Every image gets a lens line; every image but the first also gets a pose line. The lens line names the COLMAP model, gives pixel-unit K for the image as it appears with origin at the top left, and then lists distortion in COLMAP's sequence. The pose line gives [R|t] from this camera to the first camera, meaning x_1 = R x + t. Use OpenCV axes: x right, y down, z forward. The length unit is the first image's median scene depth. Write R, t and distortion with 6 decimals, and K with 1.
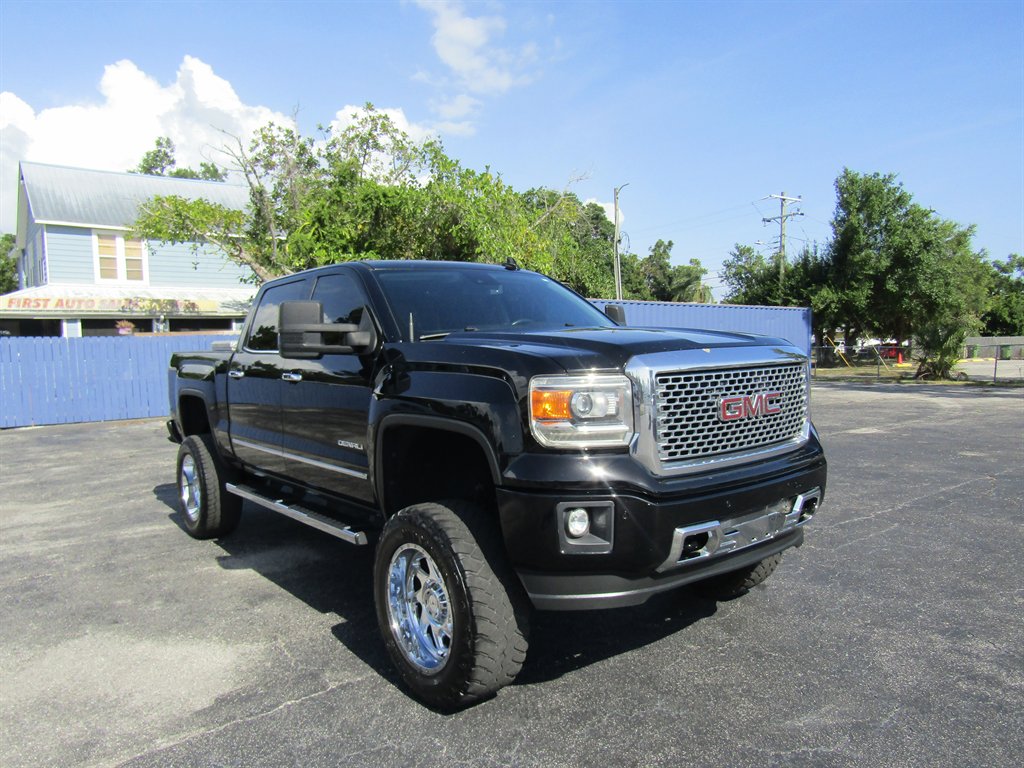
lens RADIAL K [[747.0, 0, 512.0], [0, 747.0, 384.0], [0, 0, 1]] dist [-0.002023, -0.002128]
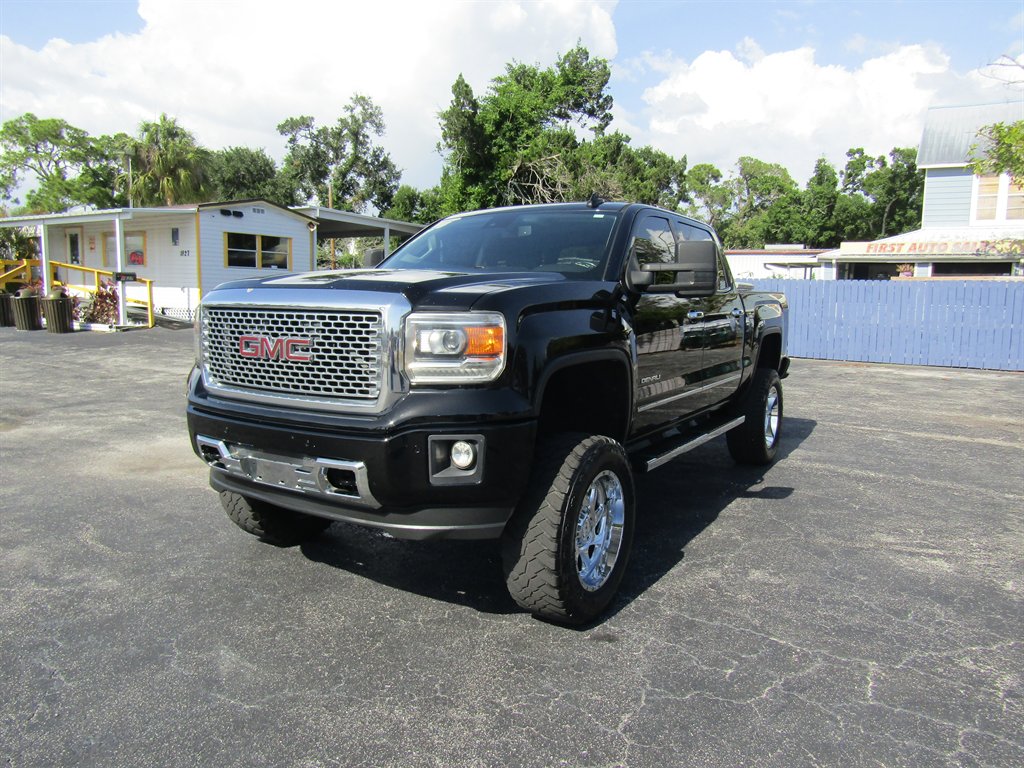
lens RADIAL K [[751.1, 0, 512.0], [0, 751.1, 384.0], [0, 0, 1]] dist [0.034527, -0.048020]
pose [[0.305780, 0.148489, -0.940452, 0.230237], [-0.081083, 0.988236, 0.129670, -0.013344], [0.948643, 0.036604, 0.314223, 0.165734]]
